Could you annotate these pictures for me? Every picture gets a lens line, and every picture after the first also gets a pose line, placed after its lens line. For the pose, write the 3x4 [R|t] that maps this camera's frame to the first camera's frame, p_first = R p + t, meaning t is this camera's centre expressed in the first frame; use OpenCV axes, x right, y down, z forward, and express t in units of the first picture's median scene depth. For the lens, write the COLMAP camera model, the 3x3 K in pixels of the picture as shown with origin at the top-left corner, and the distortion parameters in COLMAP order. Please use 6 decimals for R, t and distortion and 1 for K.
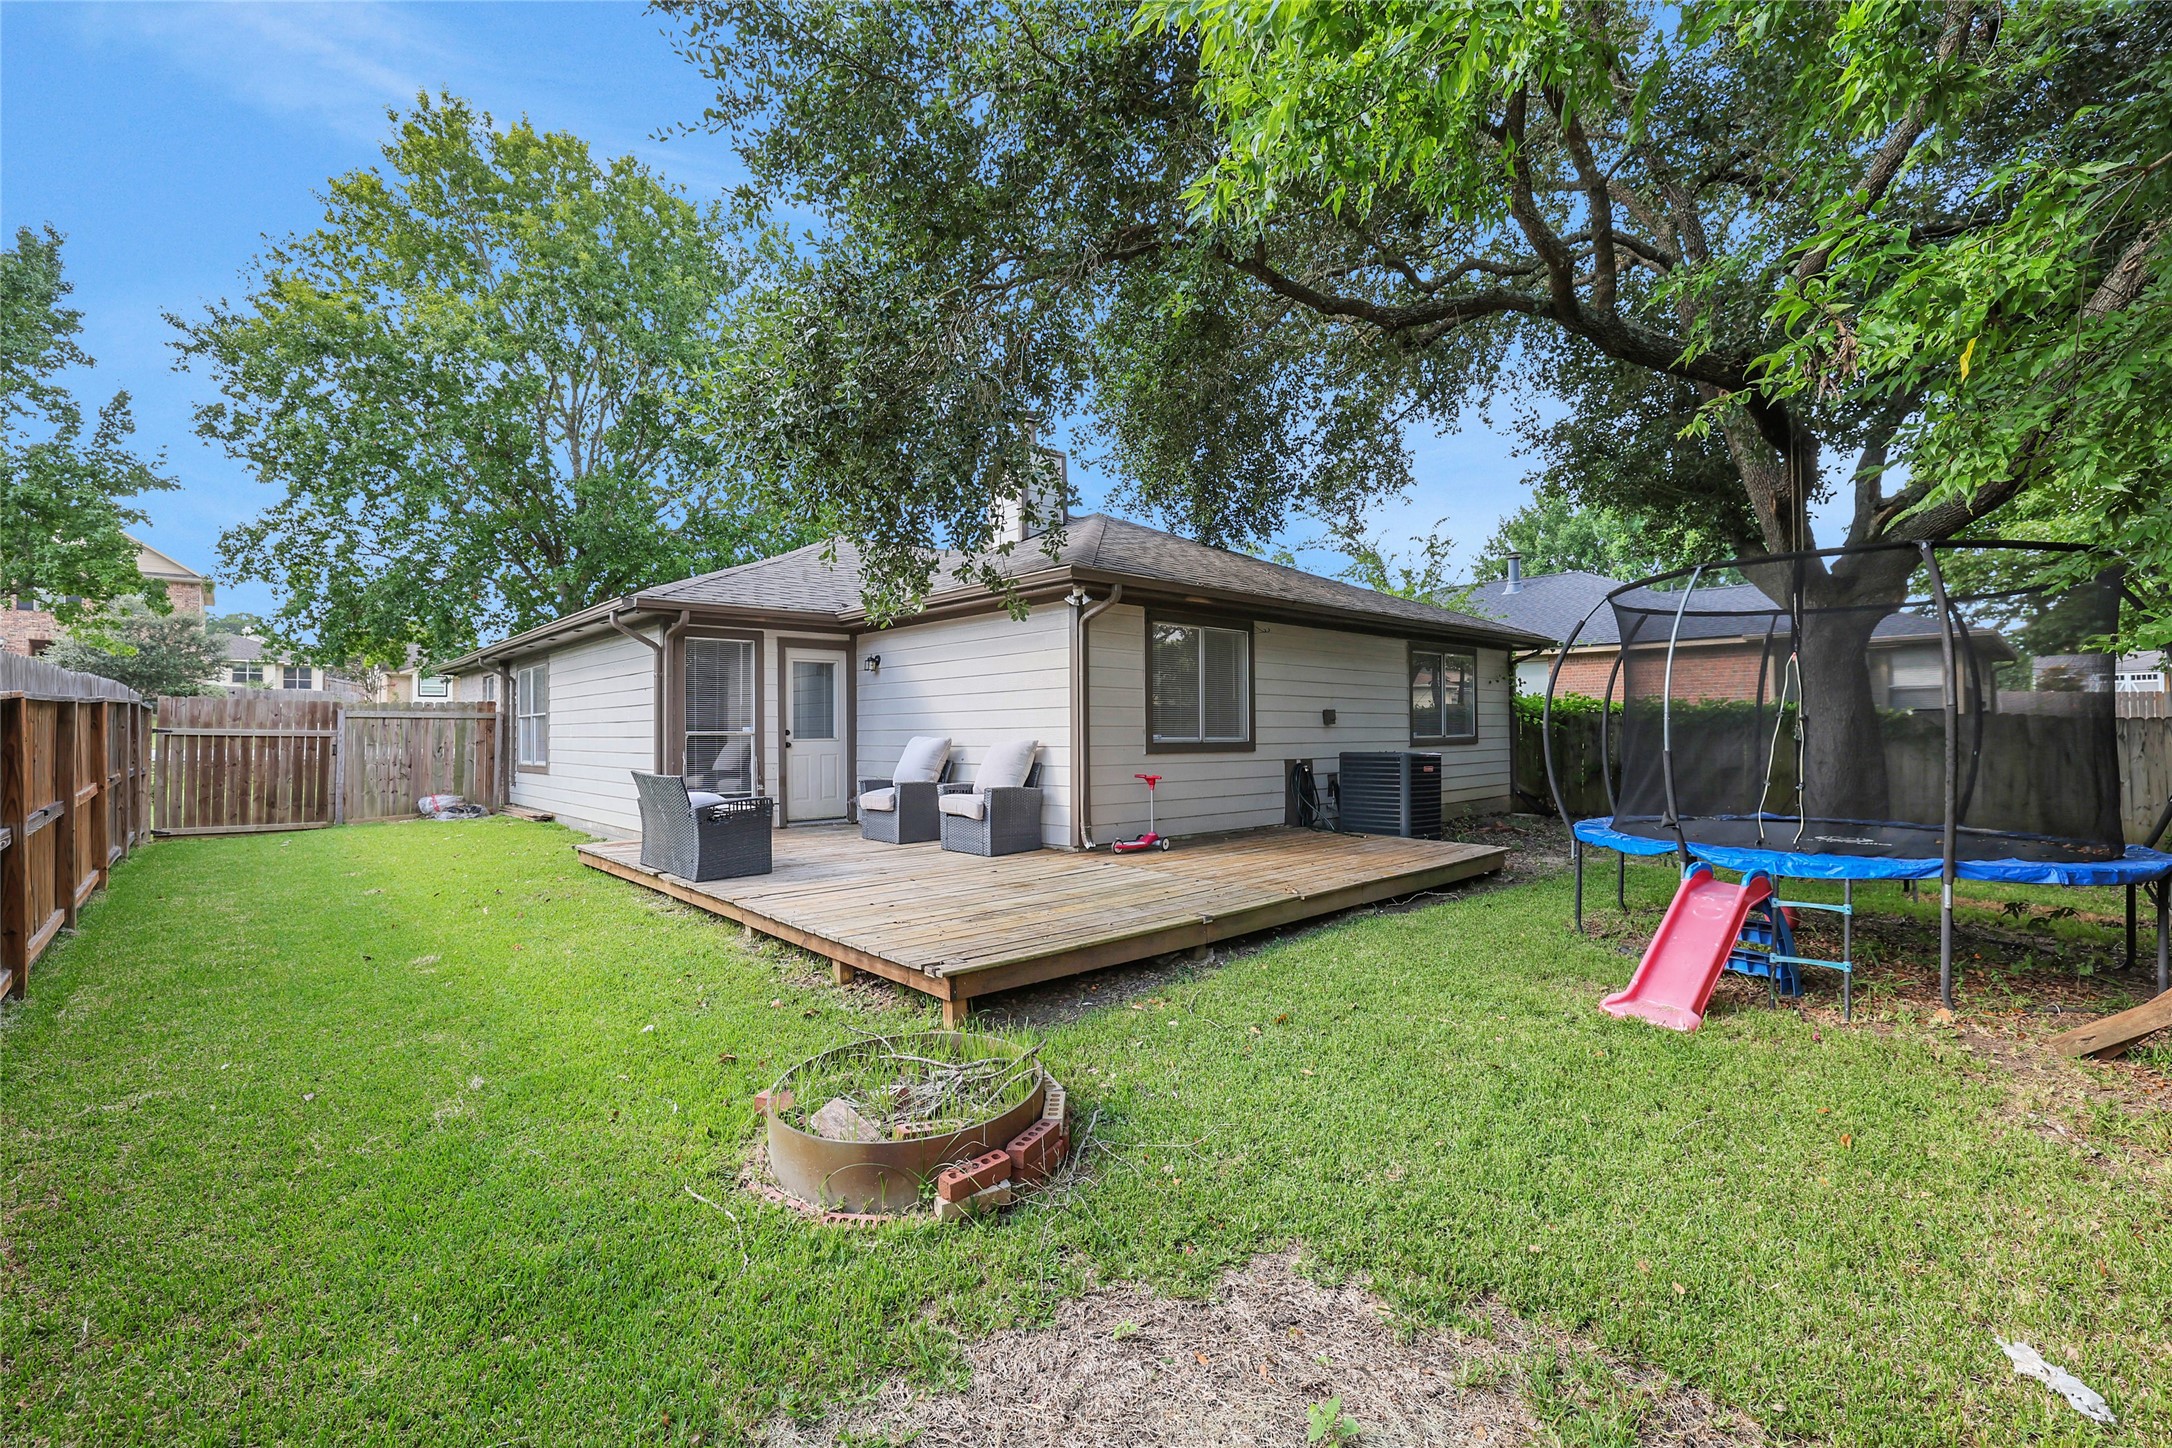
lens RADIAL K [[961.5, 0, 1086.3], [0, 961.5, 674.5], [0, 0, 1]] dist [-0.065516, 0.027126]
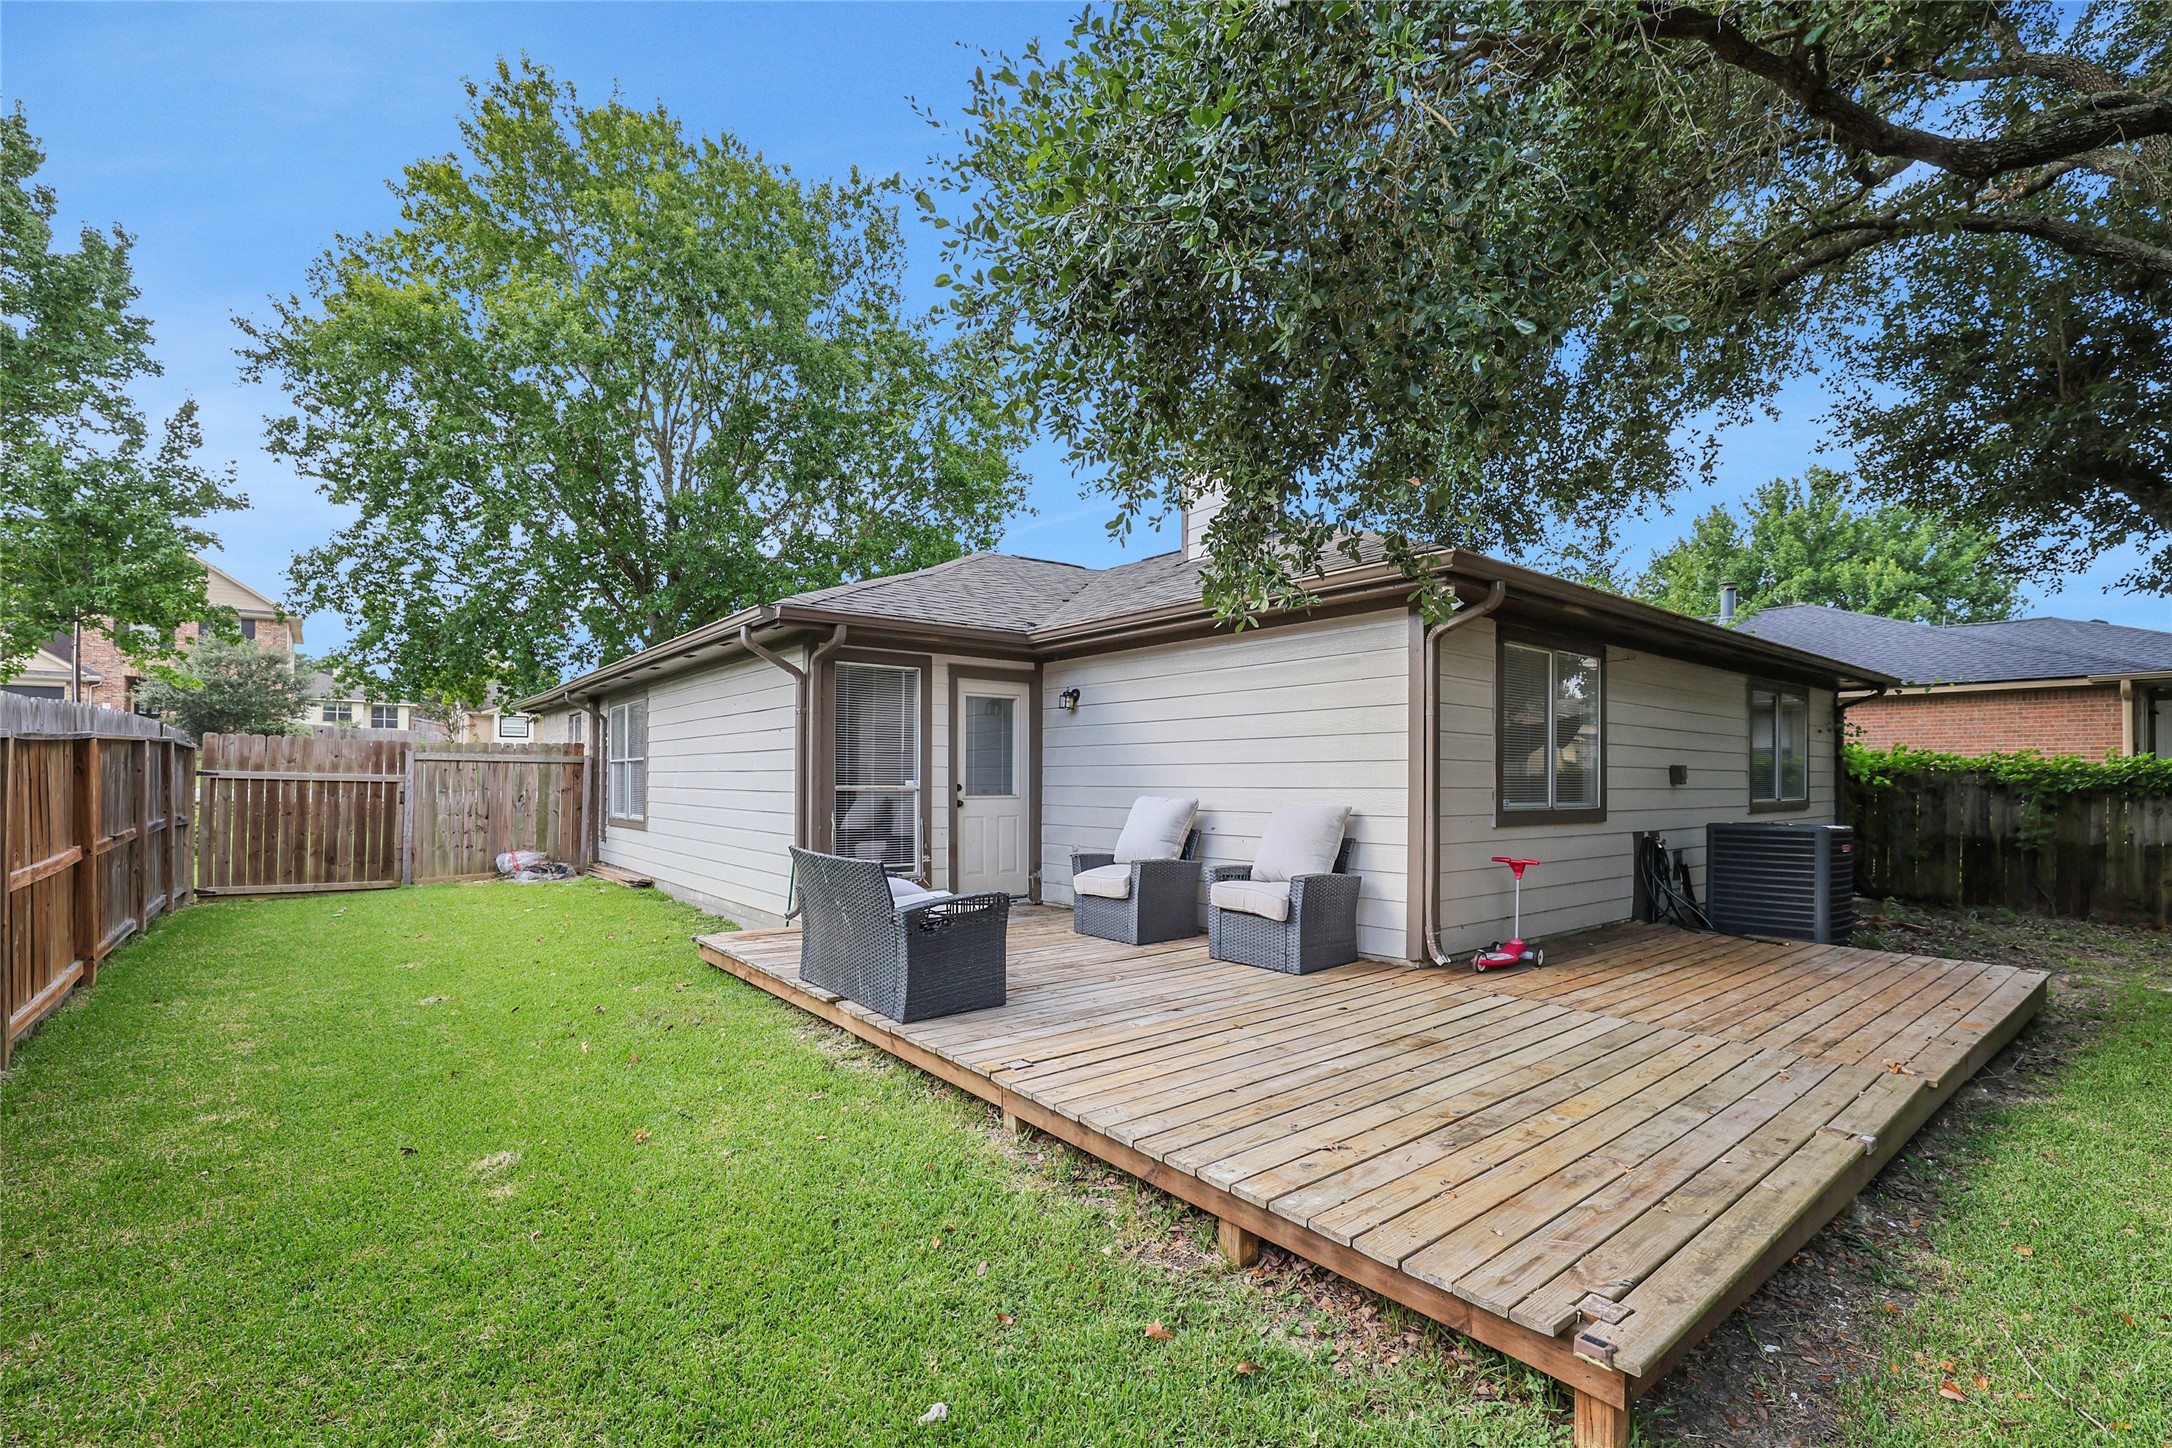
lens RADIAL K [[942.1, 0, 1081.8], [0, 942.1, 725.9], [0, 0, 1]] dist [-0.058500, 0.025829]
pose [[0.998243, 0.009317, -0.058508, -0.119941], [-0.009037, 0.999946, 0.005044, 0.004309], [0.058552, -0.004506, 0.998274, 0.173364]]
